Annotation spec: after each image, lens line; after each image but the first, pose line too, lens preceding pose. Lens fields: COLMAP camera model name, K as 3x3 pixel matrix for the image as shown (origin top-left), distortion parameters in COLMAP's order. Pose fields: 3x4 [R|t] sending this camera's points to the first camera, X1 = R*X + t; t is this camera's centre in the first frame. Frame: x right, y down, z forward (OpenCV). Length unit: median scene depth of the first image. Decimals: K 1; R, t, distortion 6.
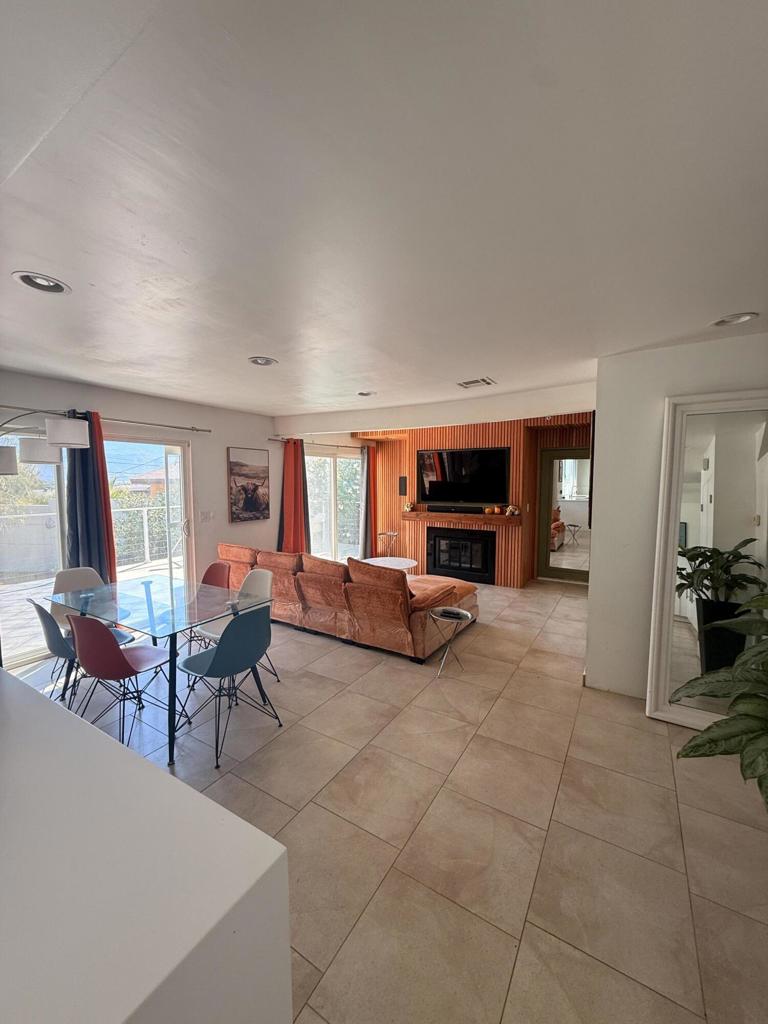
lens RADIAL K [[405.8, 0, 381.3], [0, 405.8, 509.6], [0, 0, 1]] dist [-0.001698, 0.000530]
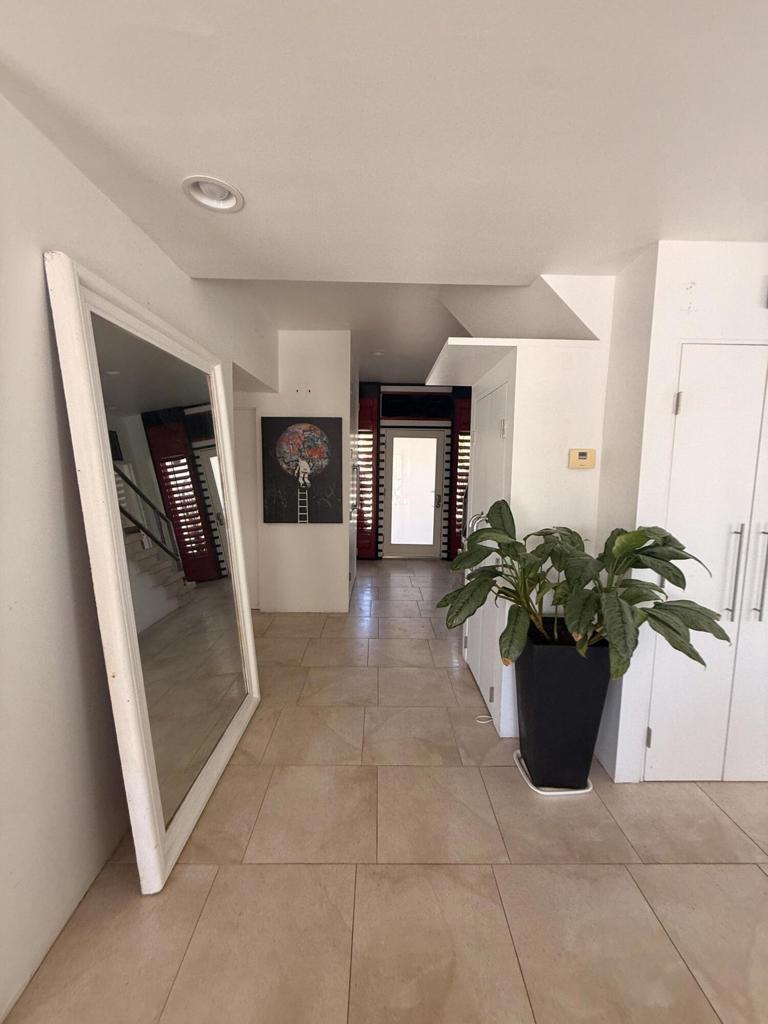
lens RADIAL K [[405.8, 0, 385.3], [0, 405.8, 516.0], [0, 0, 1]] dist [-0.001698, 0.000530]
pose [[-0.541838, -0.103802, 0.834048, 0.082151], [0.051326, 0.986406, 0.156107, -0.032349], [-0.838914, 0.127393, -0.529145, 0.748616]]
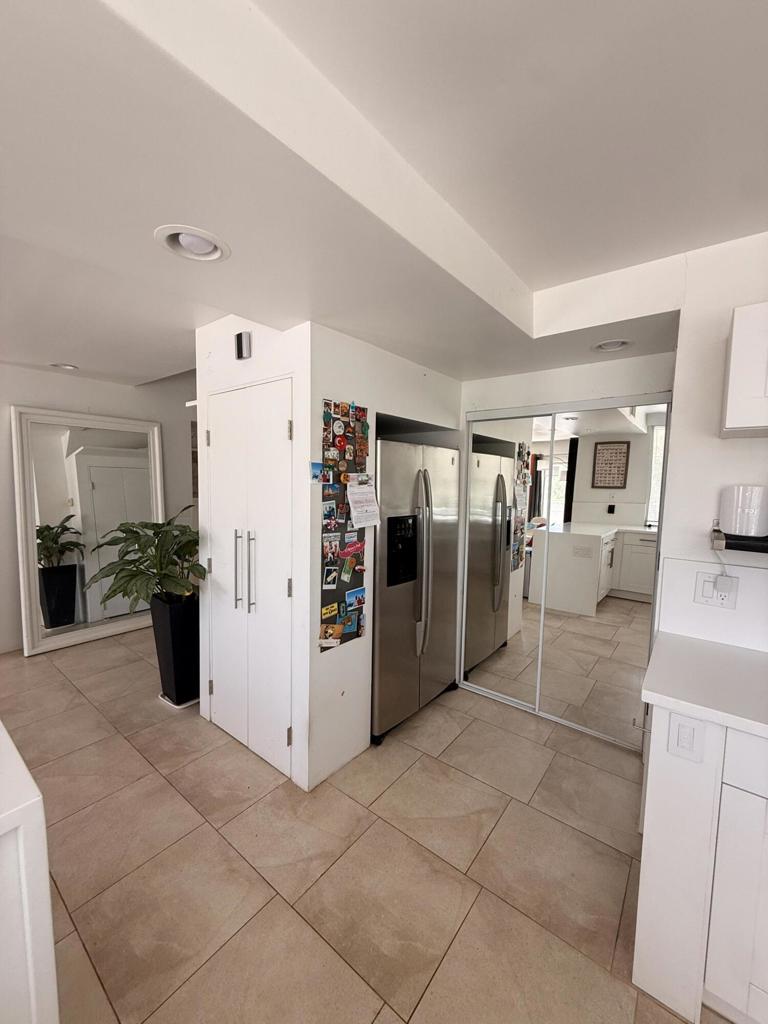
lens RADIAL K [[405.8, 0, 386.6], [0, 405.8, 511.8], [0, 0, 1]] dist [-0.001698, 0.000530]
pose [[0.101624, -0.078281, 0.991738, -0.351880], [0.055130, 0.995810, 0.072954, 0.019777], [-0.993294, 0.047261, 0.105514, -0.215188]]
